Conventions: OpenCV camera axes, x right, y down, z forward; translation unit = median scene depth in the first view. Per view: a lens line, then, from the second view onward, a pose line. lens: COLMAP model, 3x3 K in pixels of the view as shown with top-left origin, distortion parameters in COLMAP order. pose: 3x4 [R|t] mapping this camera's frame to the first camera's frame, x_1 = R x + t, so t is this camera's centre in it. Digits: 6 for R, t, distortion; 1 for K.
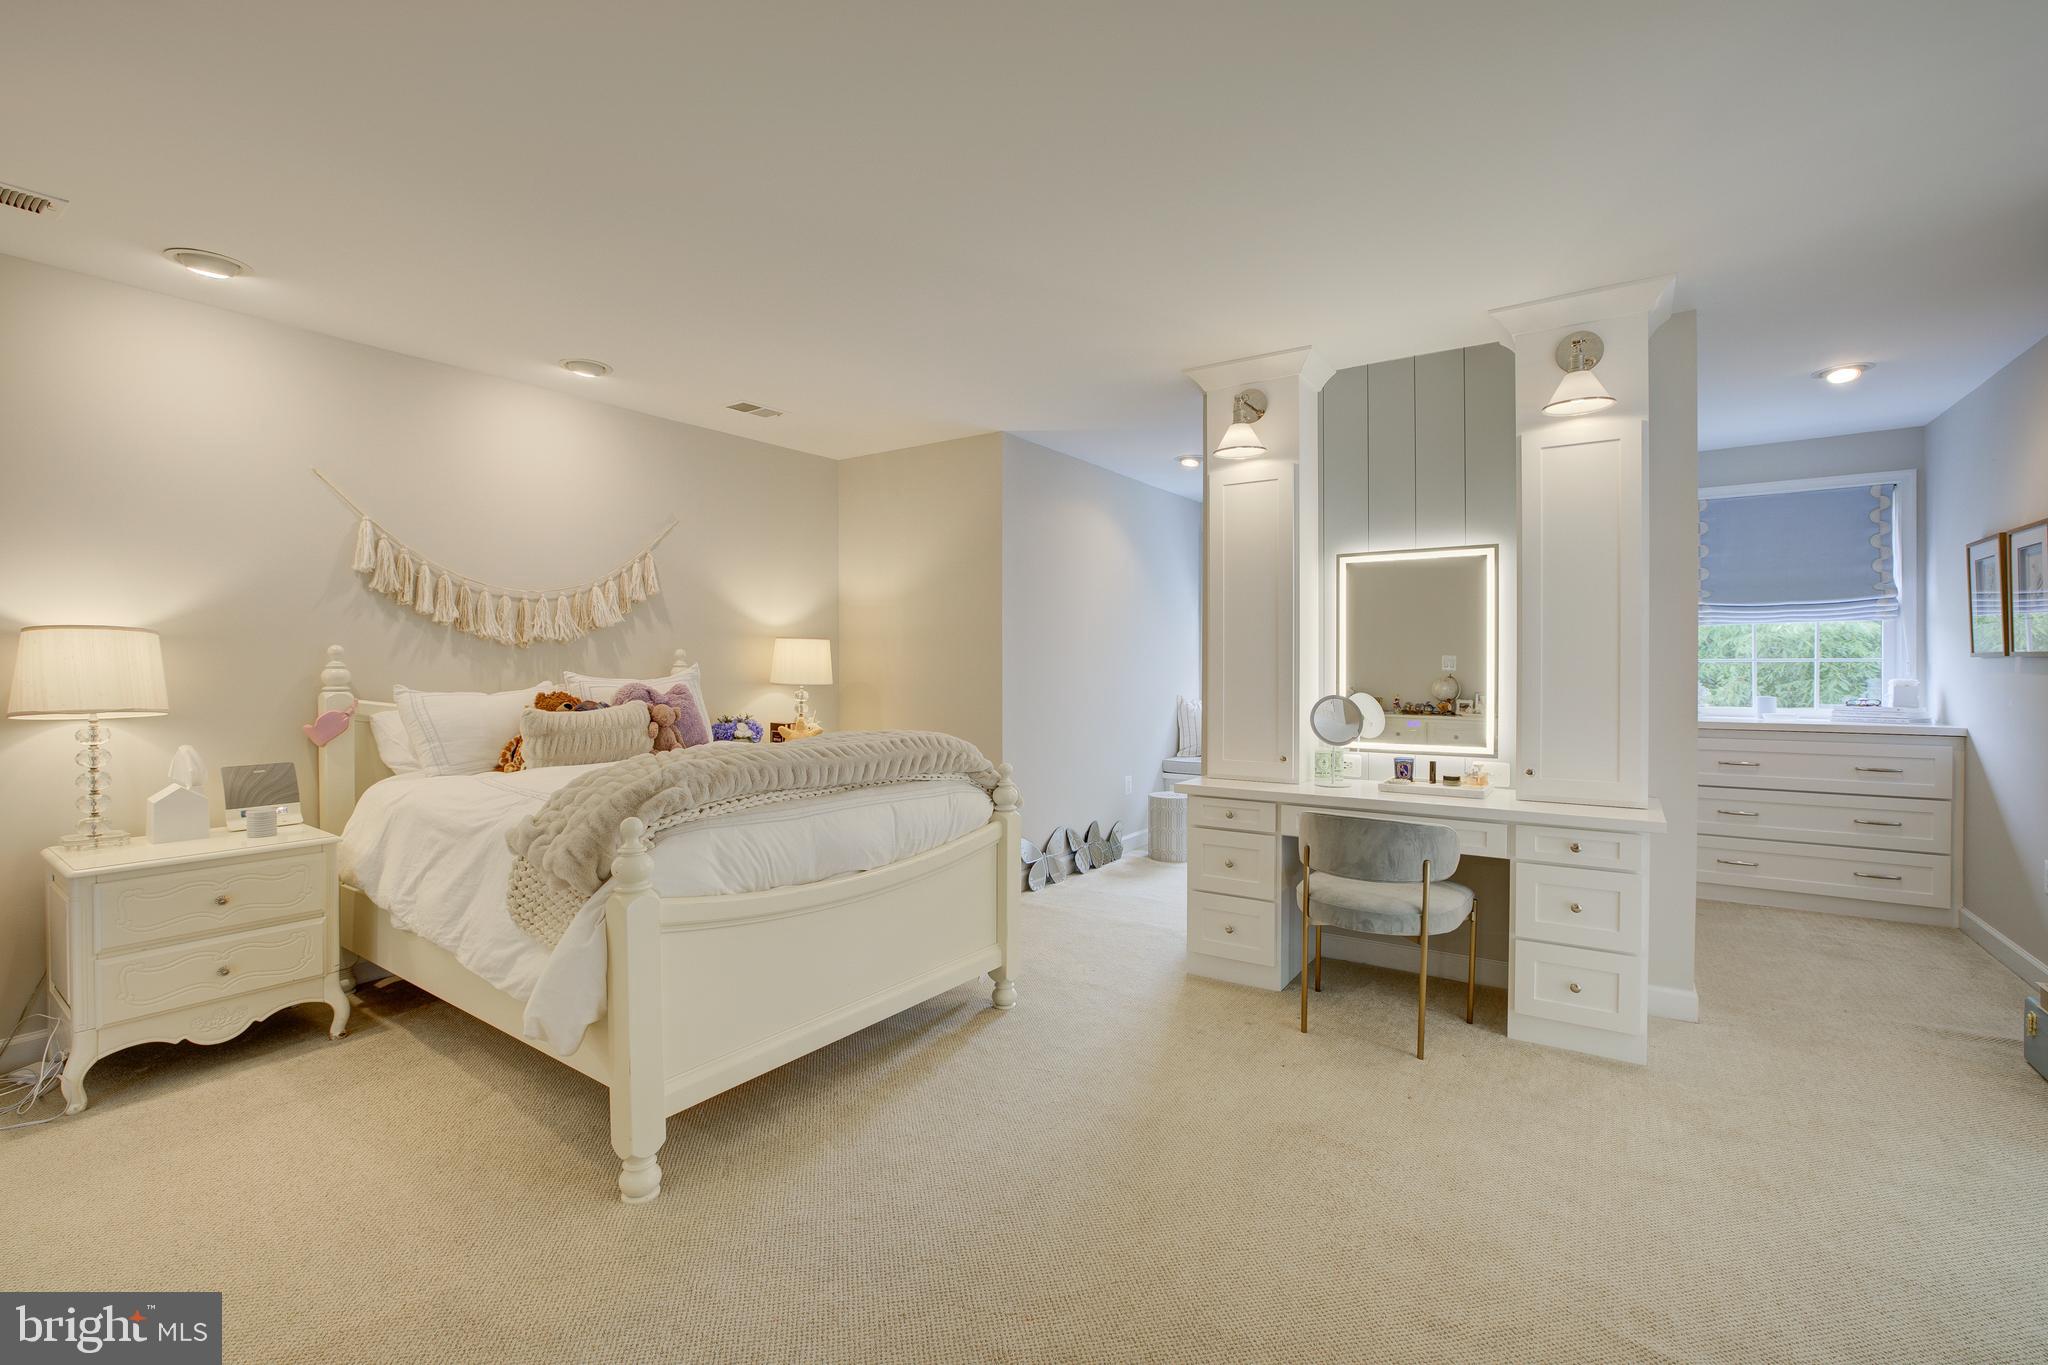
lens RADIAL K [[886.1, 0, 1011.3], [0, 886.1, 673.4], [0, 0, 1]] dist [-0.027956, -0.000588]
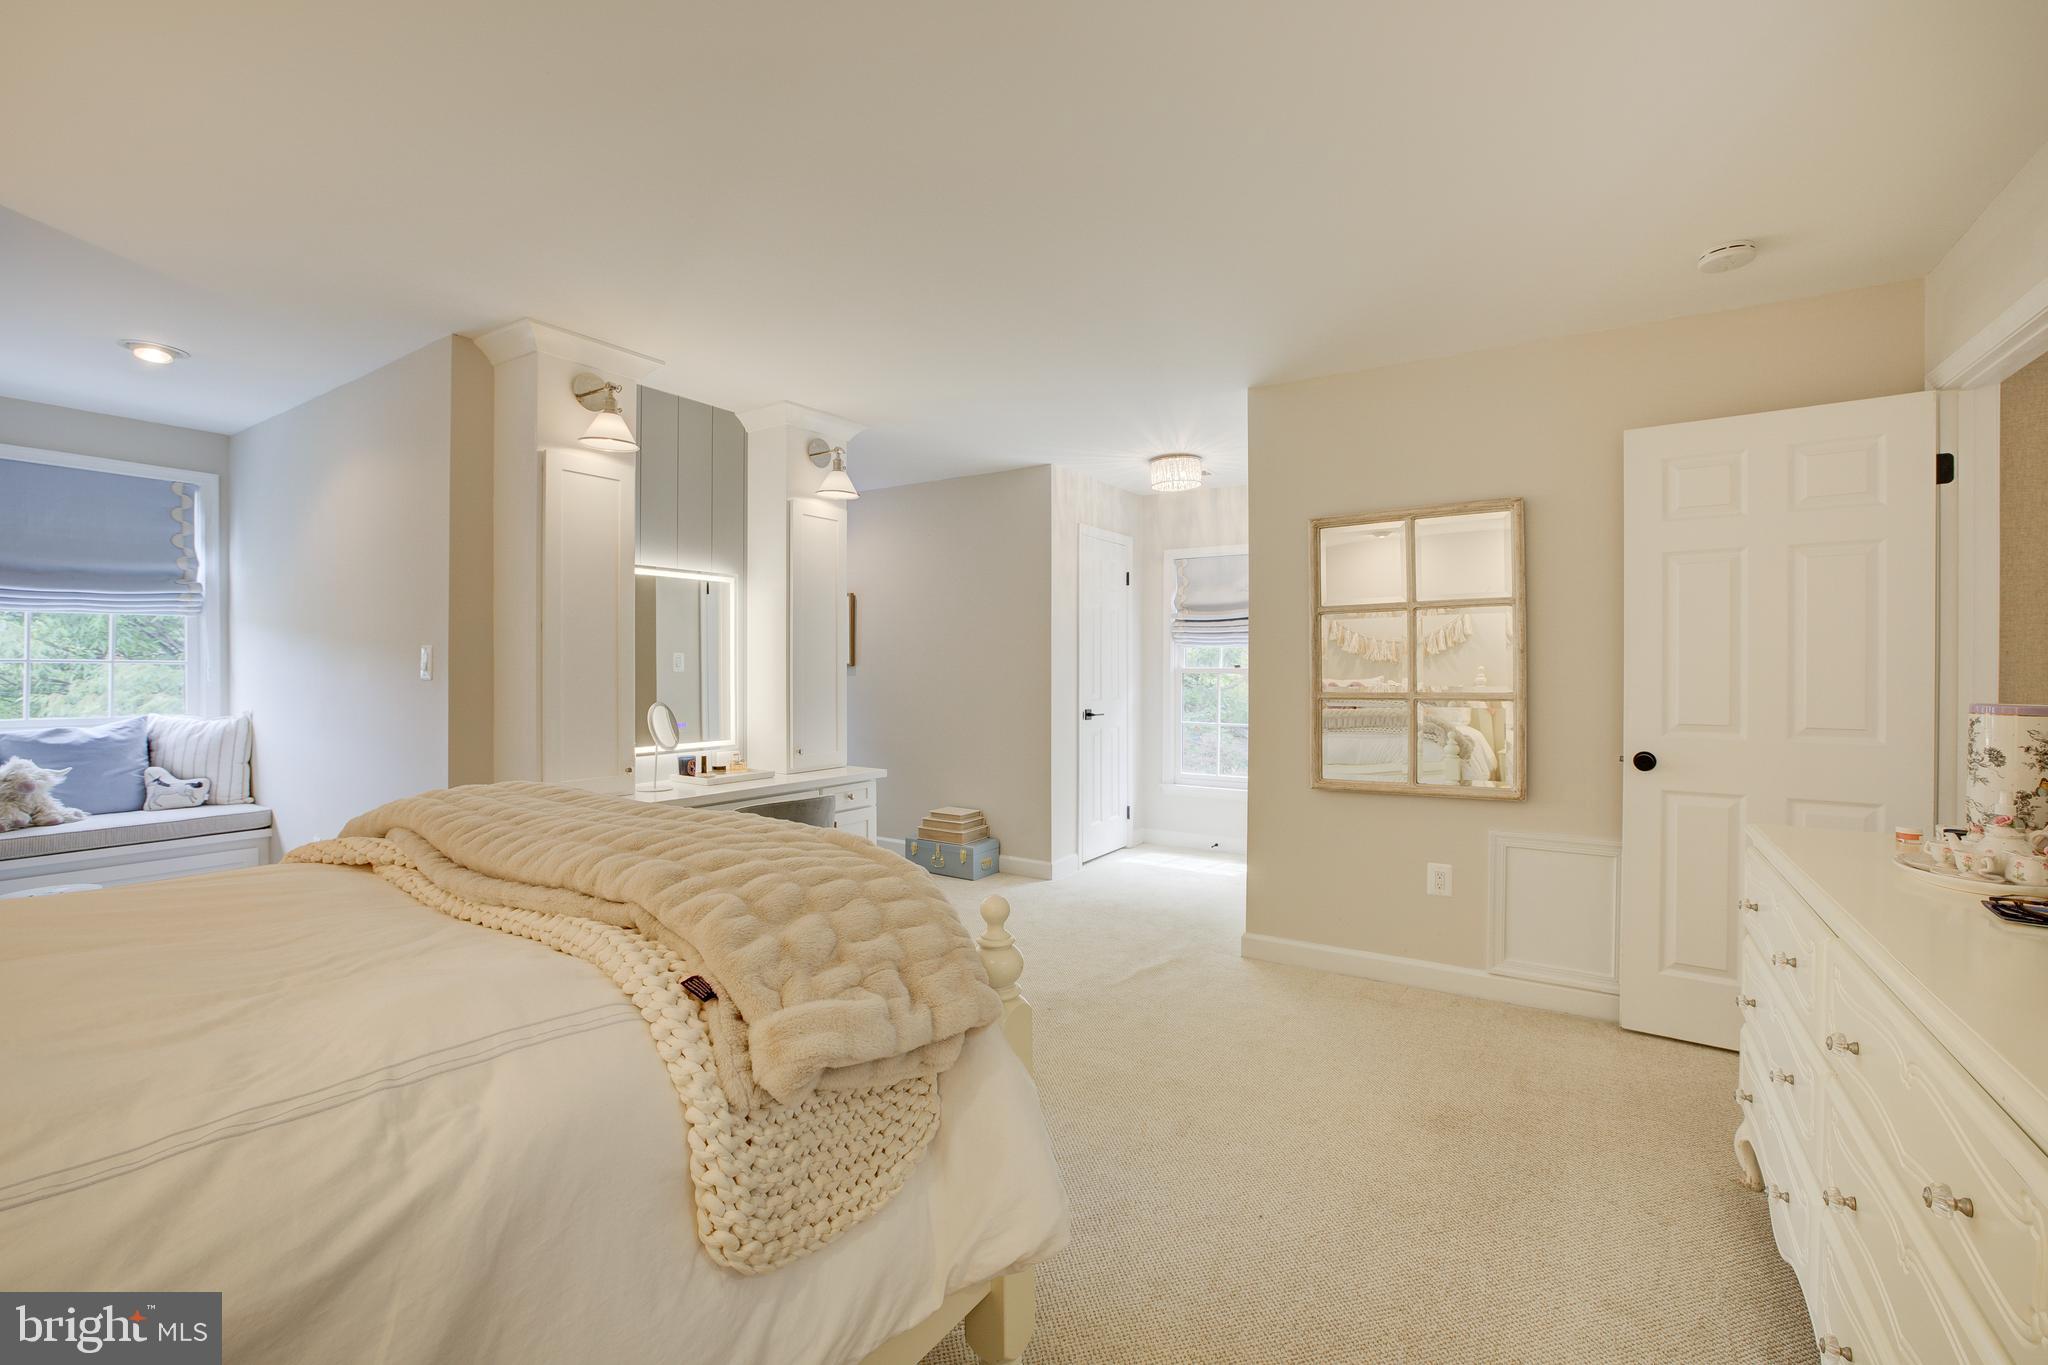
lens RADIAL K [[886.1, 0, 1012.2], [0, 886.1, 673.1], [0, 0, 1]] dist [-0.027956, -0.000588]
pose [[-0.025178, -0.011892, 0.999612, -0.628801], [0.003245, 0.999923, 0.011977, -0.020214], [-0.999678, 0.003545, -0.025137, 0.556036]]
